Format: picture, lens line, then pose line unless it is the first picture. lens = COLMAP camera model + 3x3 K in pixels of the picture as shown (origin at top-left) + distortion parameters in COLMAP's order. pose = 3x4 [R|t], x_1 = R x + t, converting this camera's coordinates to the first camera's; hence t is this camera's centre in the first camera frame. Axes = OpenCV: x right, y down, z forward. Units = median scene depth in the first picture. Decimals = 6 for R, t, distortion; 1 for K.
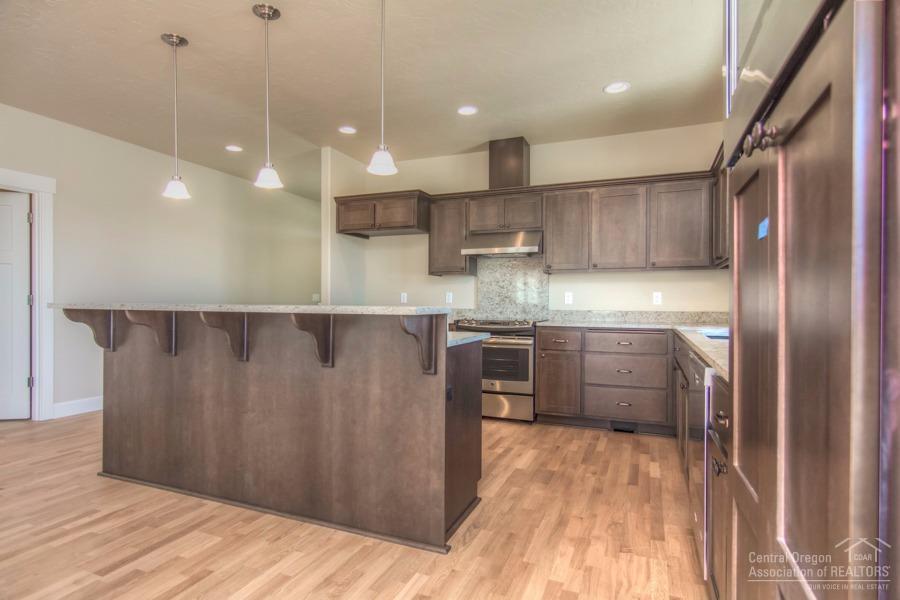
lens RADIAL K [[476.6, 0, 452.2], [0, 476.6, 300.6], [0, 0, 1]] dist [-0.001042, 0.000282]
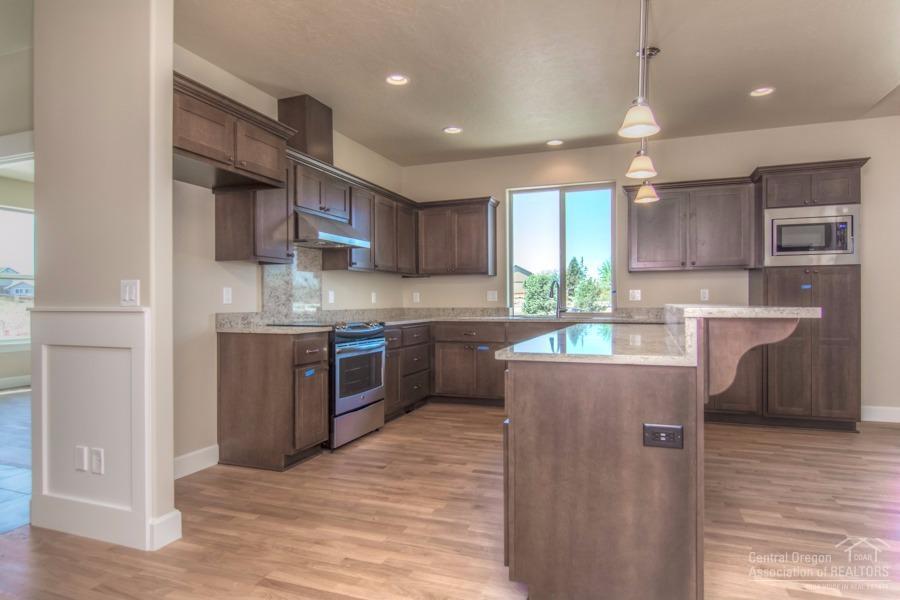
lens RADIAL K [[518.5, 0, 454.4], [0, 518.5, 302.9], [0, 0, 1]] dist [0.002197, 0.000379]
pose [[-0.041354, -0.009893, 0.999096, -0.870298], [-0.000699, 0.999951, 0.009872, -0.004593], [-0.999144, -0.000290, -0.041359, 0.893545]]
